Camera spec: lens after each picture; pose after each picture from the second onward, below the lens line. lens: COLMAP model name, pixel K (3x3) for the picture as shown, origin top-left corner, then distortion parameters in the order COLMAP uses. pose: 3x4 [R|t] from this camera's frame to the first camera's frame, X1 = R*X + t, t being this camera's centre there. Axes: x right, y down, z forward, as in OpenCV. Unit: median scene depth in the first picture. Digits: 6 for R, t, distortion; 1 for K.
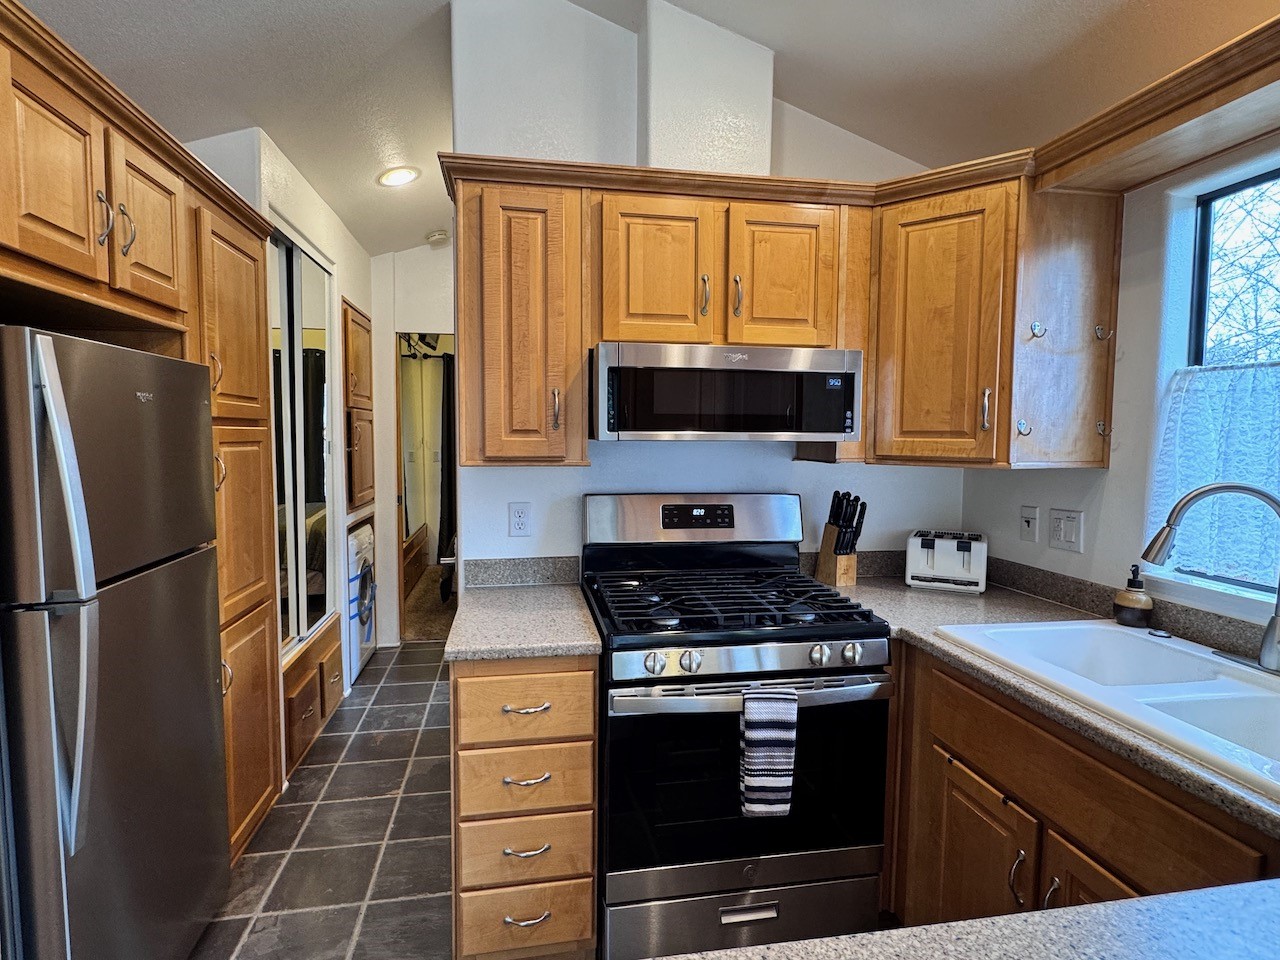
lens RADIAL K [[662.5, 0, 639.9], [0, 662.5, 476.7], [0, 0, 1]] dist [-0.001168, -0.001204]
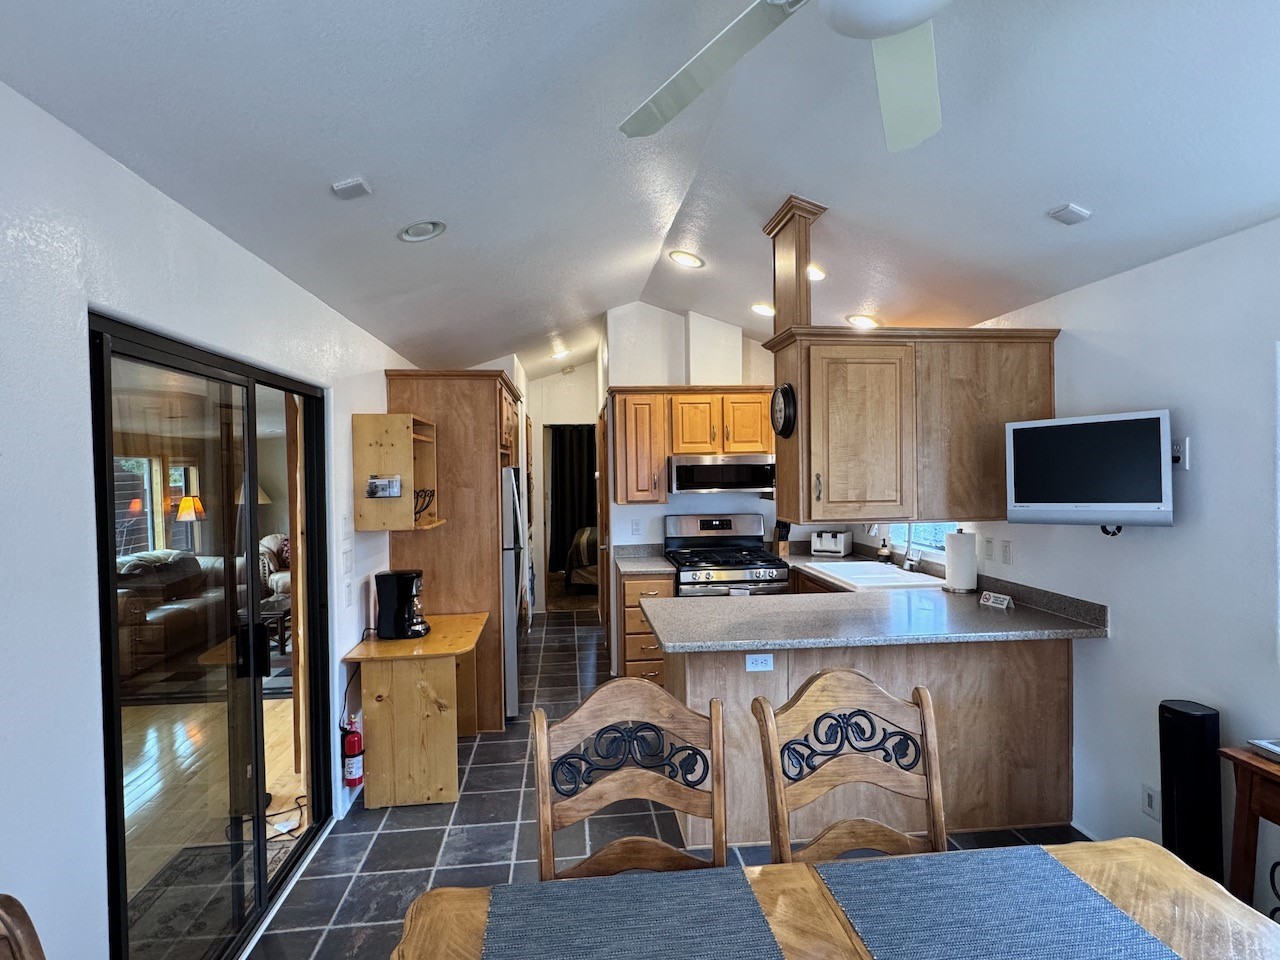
lens RADIAL K [[662.5, 0, 639.9], [0, 662.5, 476.7], [0, 0, 1]] dist [-0.001168, -0.001204]
pose [[0.996775, -0.021365, -0.077347, 0.009928], [0.017496, 0.998578, -0.050365, 0.006400], [0.078313, 0.048850, 0.995731, -1.460438]]
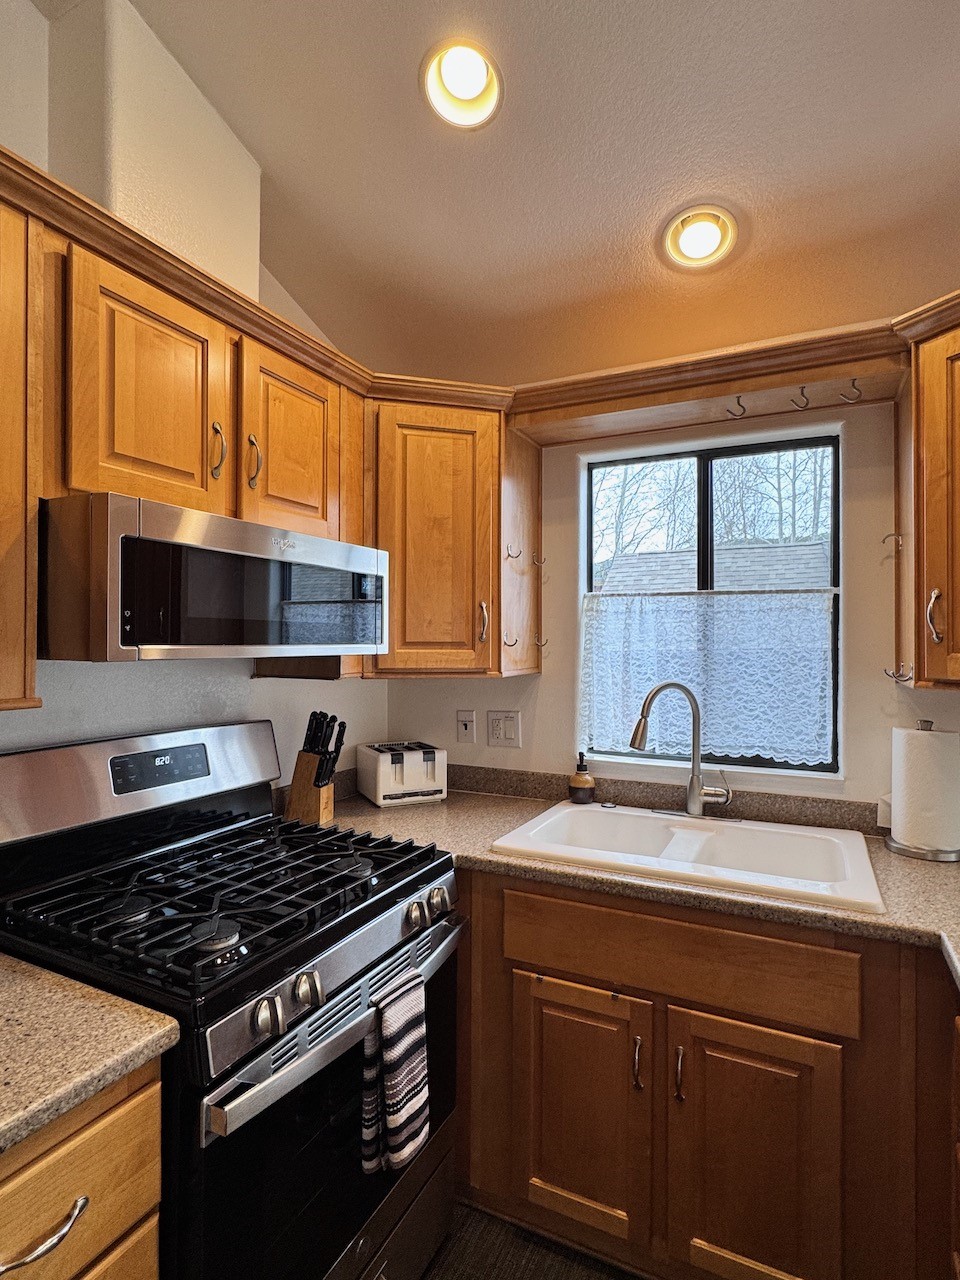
lens RADIAL K [[662.5, 0, 482.1], [0, 662.5, 635.9], [0, 0, 1]] dist [-0.001168, -0.001204]
pose [[0.593112, 0.003675, 0.805111, -0.302239], [0.051575, 0.997762, -0.042549, -0.032993], [-0.803466, 0.066760, 0.591596, 0.369415]]
